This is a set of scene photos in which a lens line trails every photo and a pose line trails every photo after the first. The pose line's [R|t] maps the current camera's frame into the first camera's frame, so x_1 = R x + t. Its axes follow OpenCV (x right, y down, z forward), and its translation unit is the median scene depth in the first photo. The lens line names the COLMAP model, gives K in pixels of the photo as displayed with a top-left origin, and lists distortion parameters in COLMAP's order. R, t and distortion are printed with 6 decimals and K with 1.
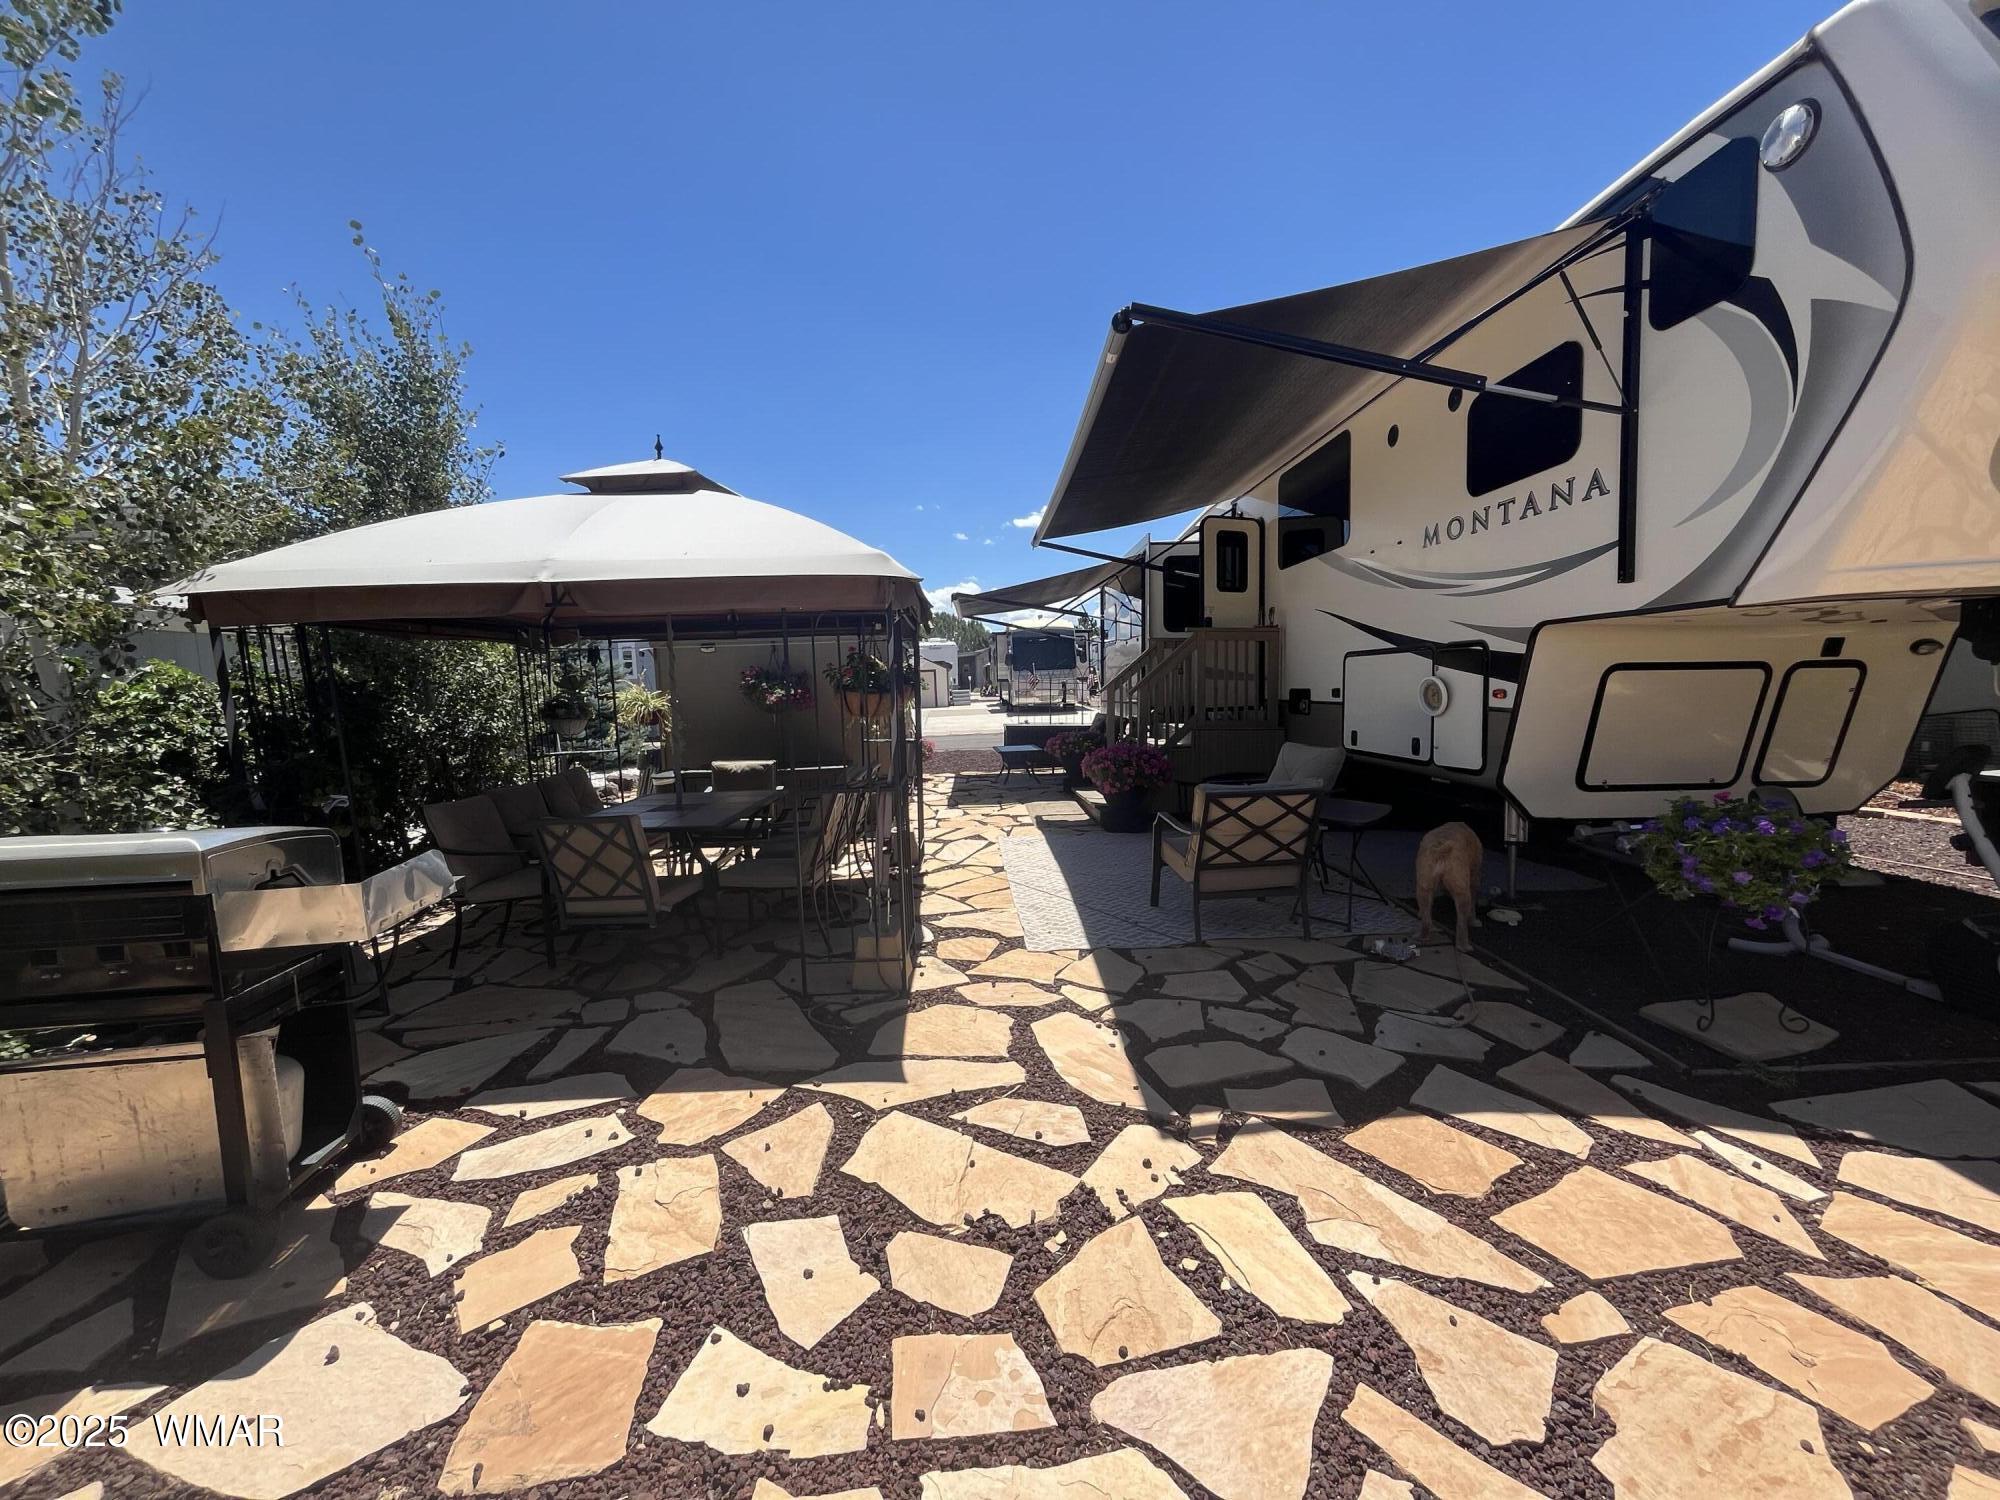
lens RADIAL K [[811.9, 0, 1009.5], [0, 811.9, 754.7], [0, 0, 1]] dist [-0.001562, -0.000167]
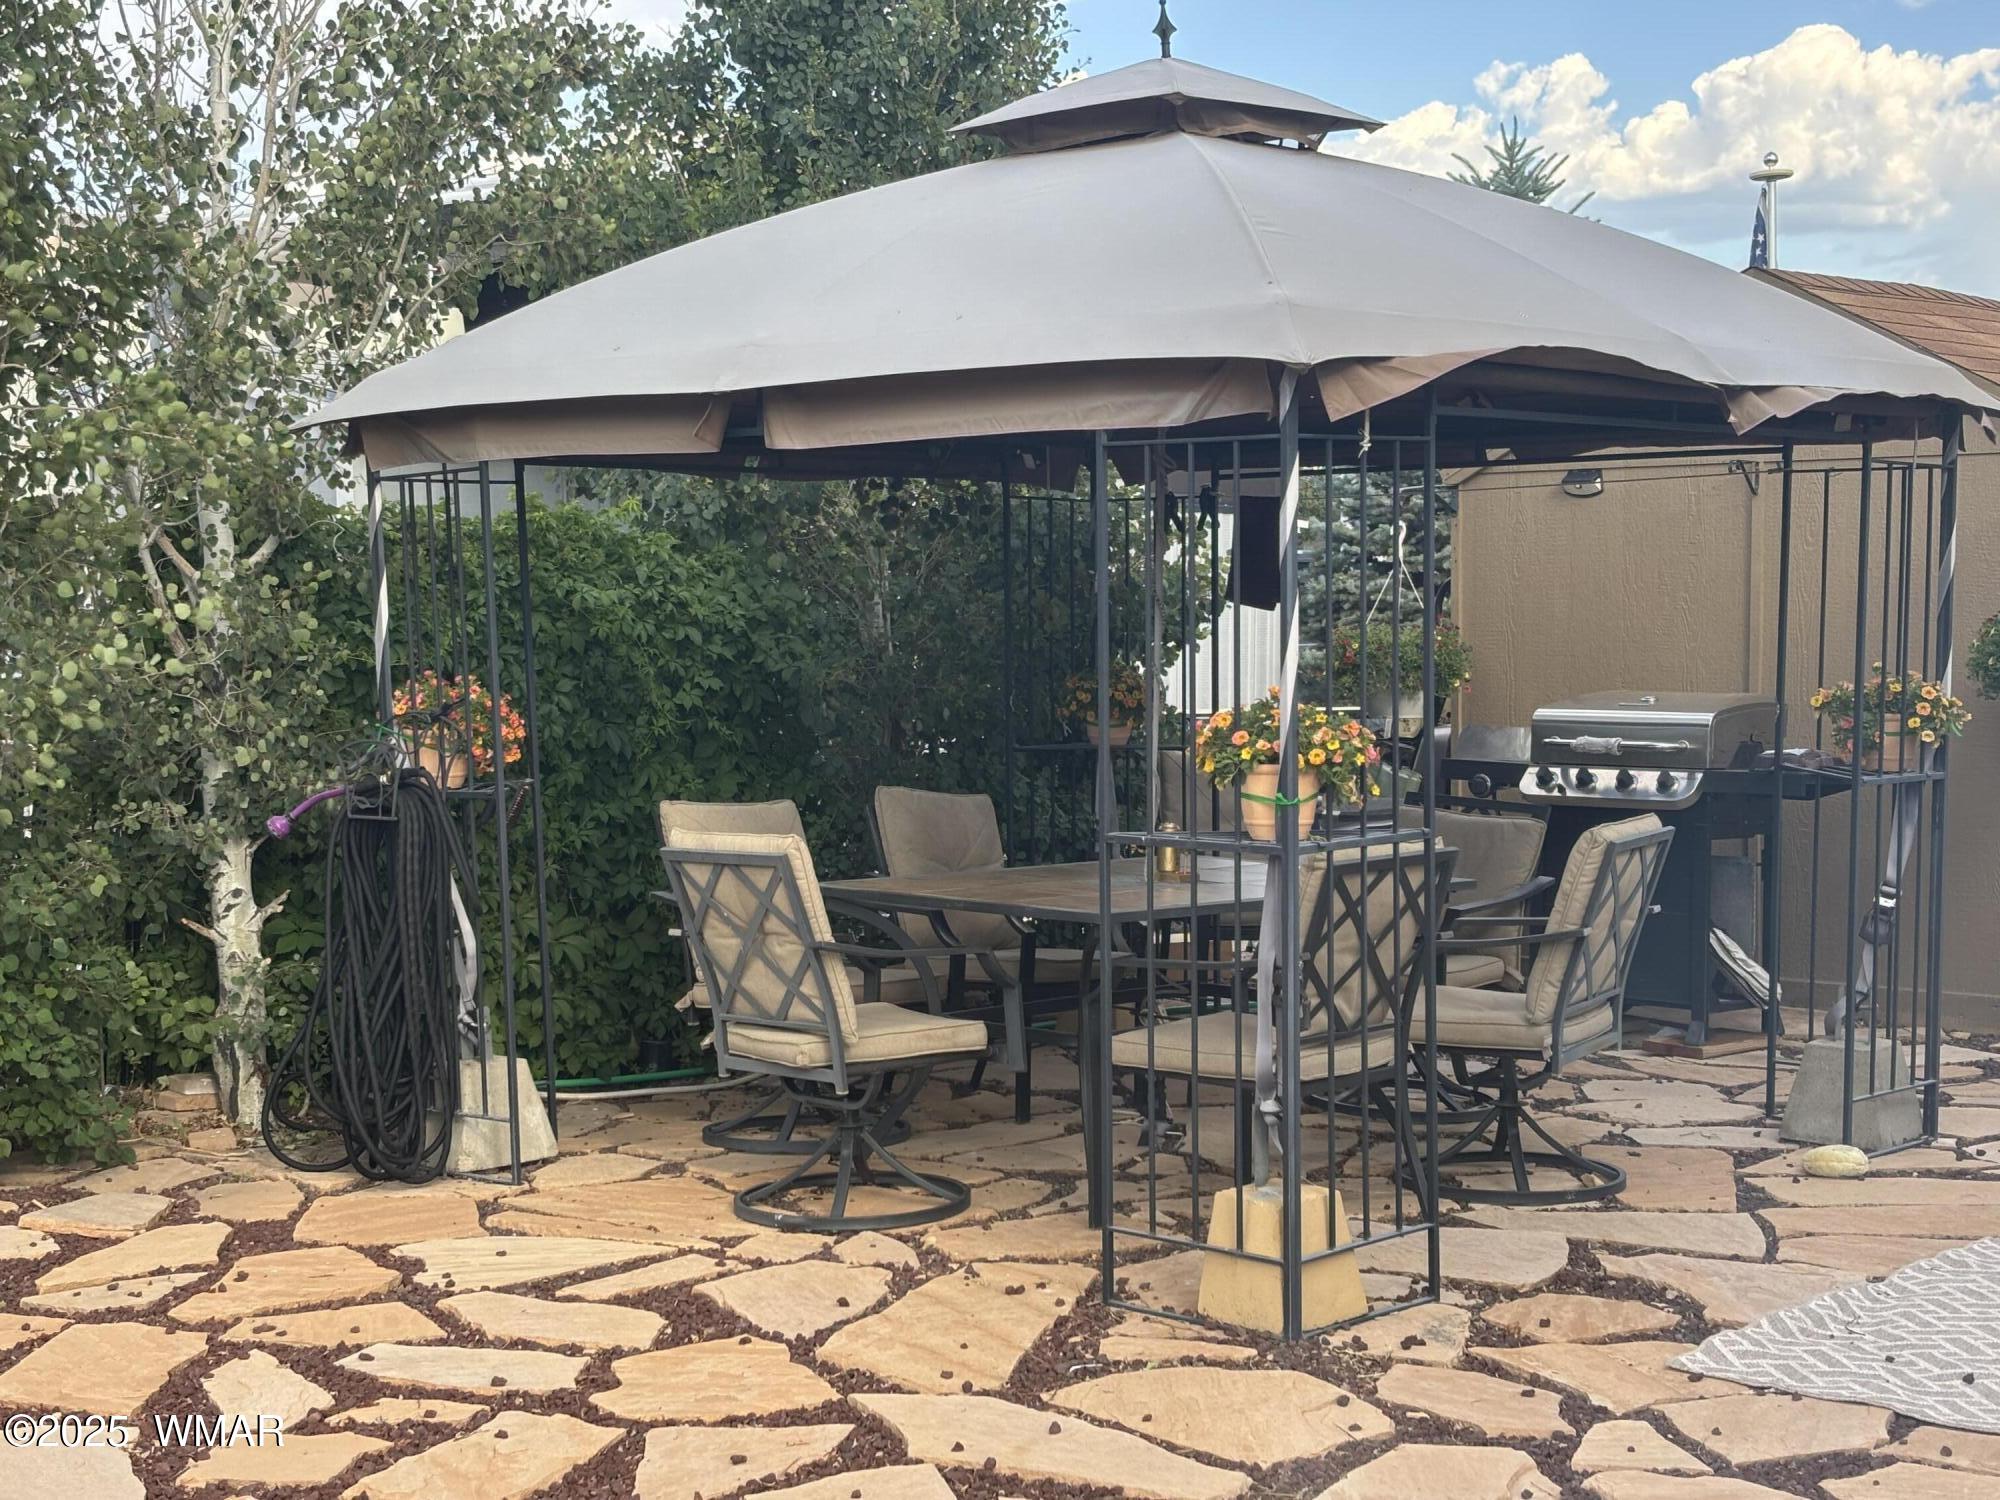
lens RADIAL K [[3058.0, 0, 996.4], [0, 3058.0, 745.3], [0, 0, 1]] dist [0.028593, 0.000000]
pose [[0.700187, 0.058242, -0.711580, 0.977064], [-0.080639, 0.996741, 0.002235, -0.004479], [0.709391, 0.055816, 0.702601, -0.251535]]
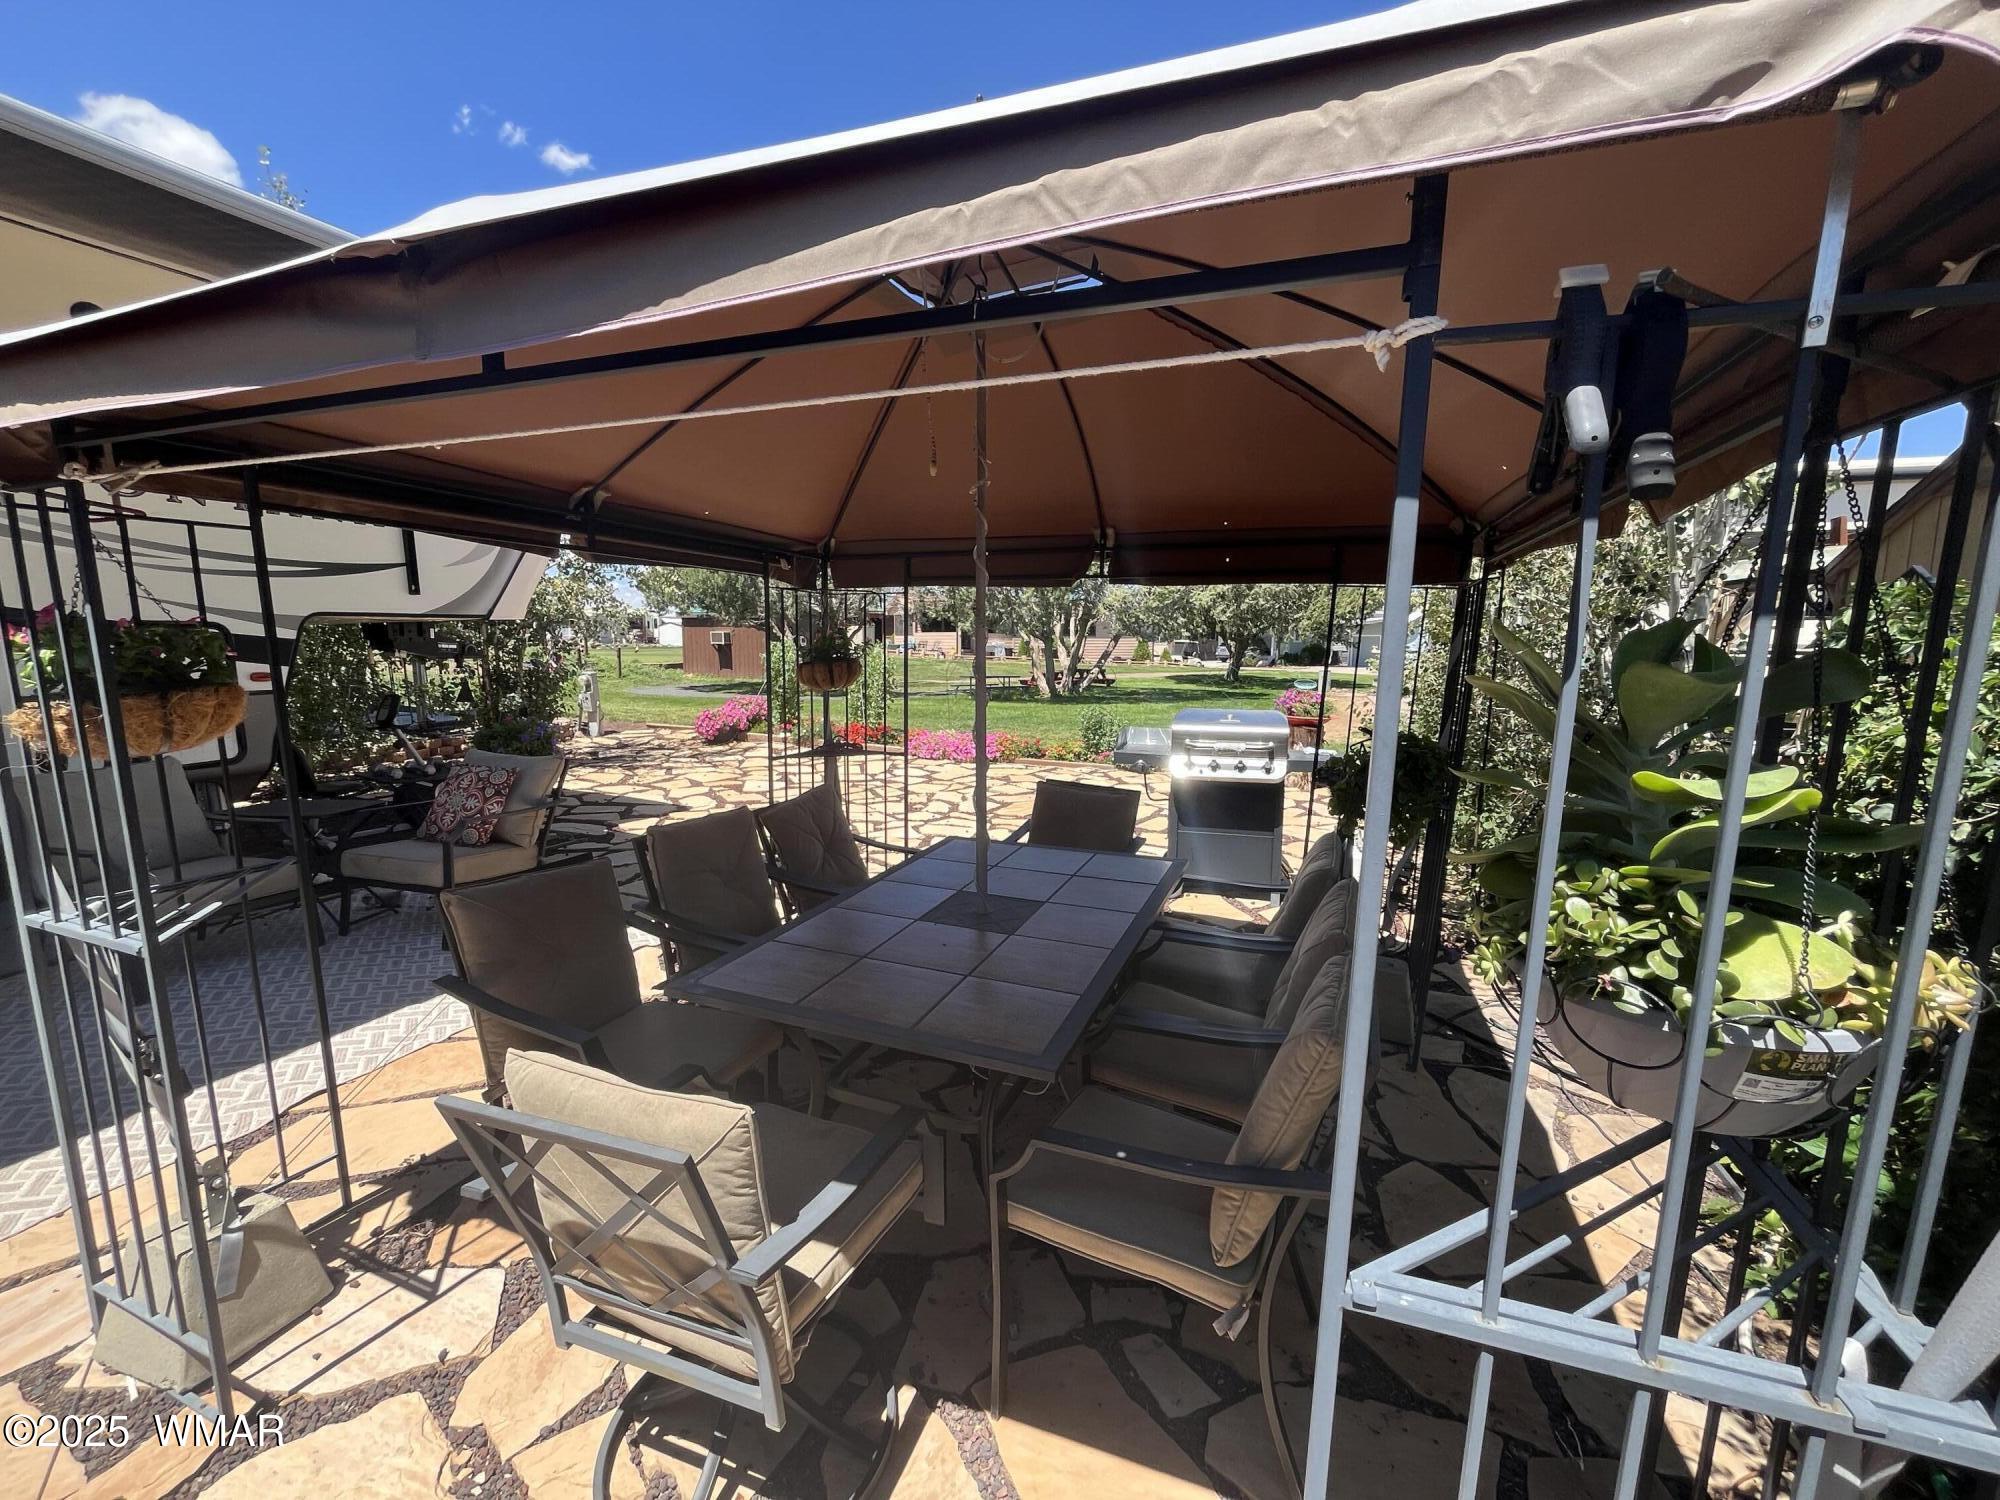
lens RADIAL K [[811.9, 0, 1003.9], [0, 811.9, 760.4], [0, 0, 1]] dist [-0.001562, -0.000167]
pose [[-0.911311, -0.042437, 0.409525, -0.925250], [0.054353, 0.973568, 0.221835, -0.204124], [-0.408115, 0.224420, -0.884917, 2.118698]]
